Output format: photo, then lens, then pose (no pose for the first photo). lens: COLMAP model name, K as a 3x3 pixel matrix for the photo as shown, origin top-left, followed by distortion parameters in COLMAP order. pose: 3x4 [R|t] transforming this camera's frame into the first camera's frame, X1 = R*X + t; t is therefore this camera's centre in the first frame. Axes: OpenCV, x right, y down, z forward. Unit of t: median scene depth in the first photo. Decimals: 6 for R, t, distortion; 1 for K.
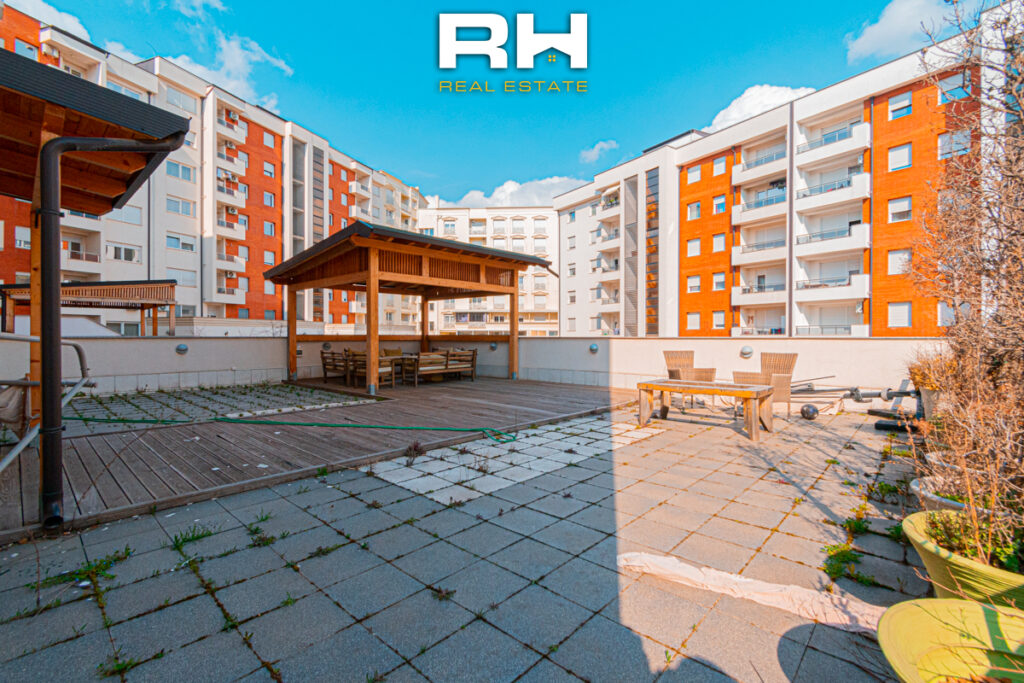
lens RADIAL K [[456.6, 0, 511.8], [0, 456.6, 339.8], [0, 0, 1]] dist [0.000239, -0.000186]
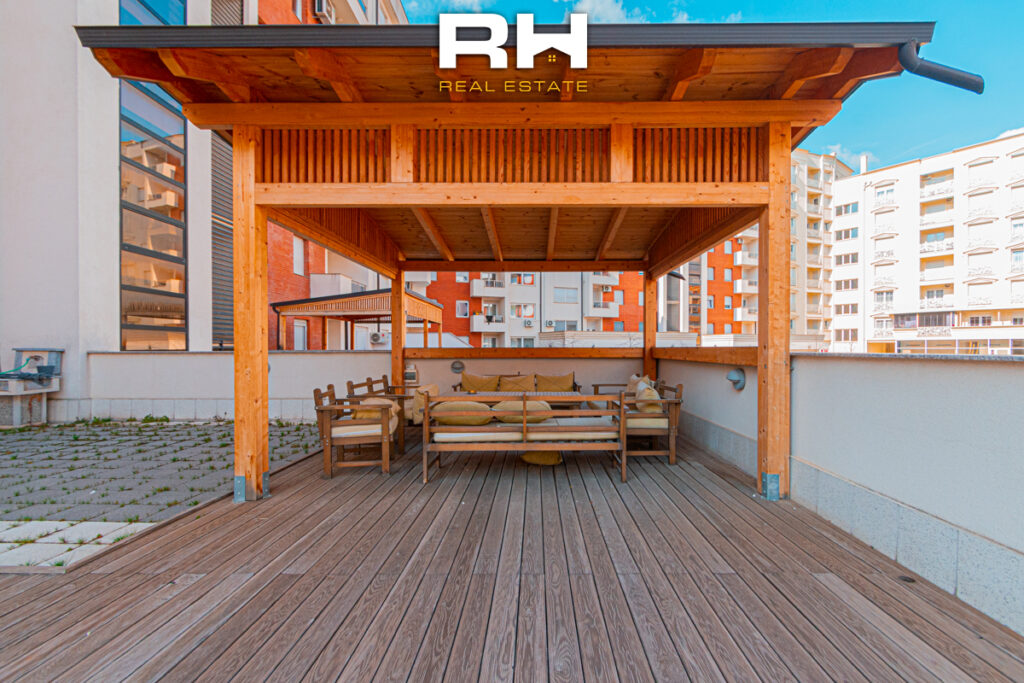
lens RADIAL K [[456.6, 0, 540.2], [0, 456.6, 352.1], [0, 0, 1]] dist [0.000239, -0.000186]
pose [[0.679847, 0.003709, -0.733344, 0.026542], [-0.003690, 0.999992, 0.001636, -0.001592], [0.733344, 0.001594, 0.679856, 0.153932]]
